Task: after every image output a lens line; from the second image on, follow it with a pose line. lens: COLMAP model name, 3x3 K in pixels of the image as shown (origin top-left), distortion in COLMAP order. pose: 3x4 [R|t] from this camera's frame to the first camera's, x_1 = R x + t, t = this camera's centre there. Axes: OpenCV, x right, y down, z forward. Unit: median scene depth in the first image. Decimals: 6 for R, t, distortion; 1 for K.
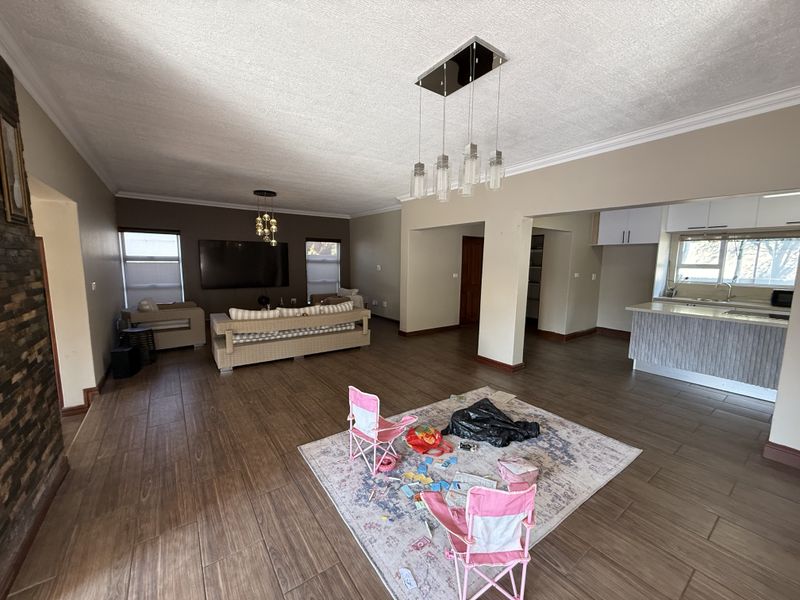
lens RADIAL K [[319.2, 0, 395.8], [0, 319.2, 300.6], [0, 0, 1]] dist [0.000299, 0.000227]
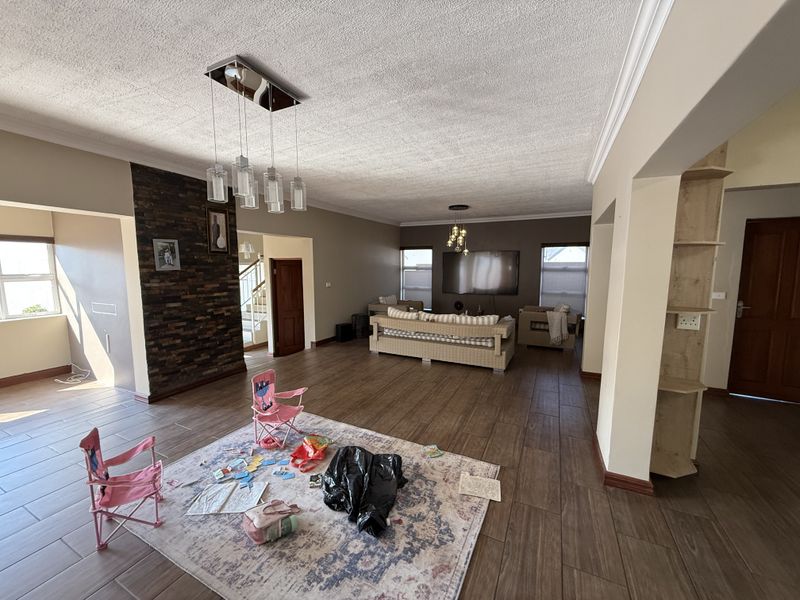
lens RADIAL K [[319.2, 0, 397.4], [0, 319.2, 299.0], [0, 0, 1]] dist [0.000299, 0.000227]
pose [[0.472582, 0.078023, -0.877826, 0.794157], [-0.105788, 0.993893, 0.031387, -0.064739], [0.874914, 0.078031, 0.477950, 0.551468]]
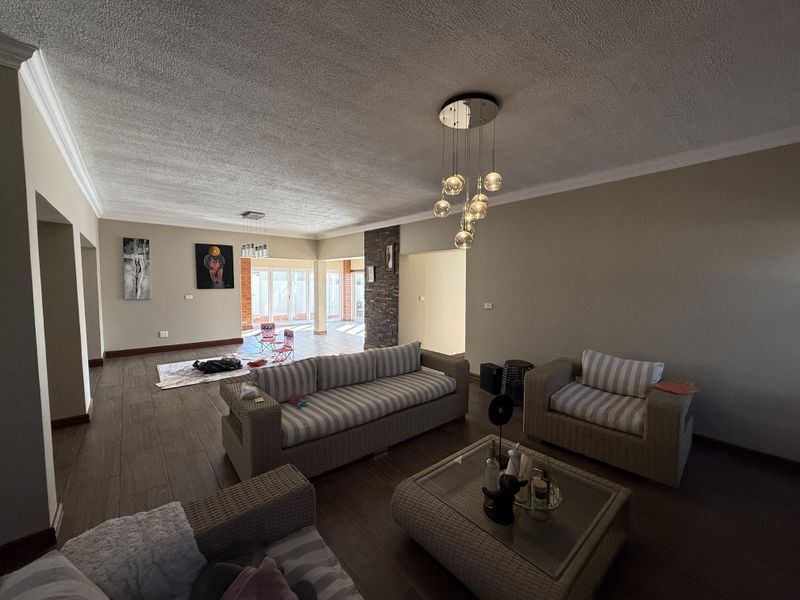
lens RADIAL K [[319.2, 0, 397.5], [0, 319.2, 297.5], [0, 0, 1]] dist [0.000299, 0.000227]
pose [[-0.996702, -0.005328, -0.080968, -0.516411], [-0.020207, 0.982704, 0.184076, -0.324222], [0.078586, 0.185105, -0.979571, 2.374997]]
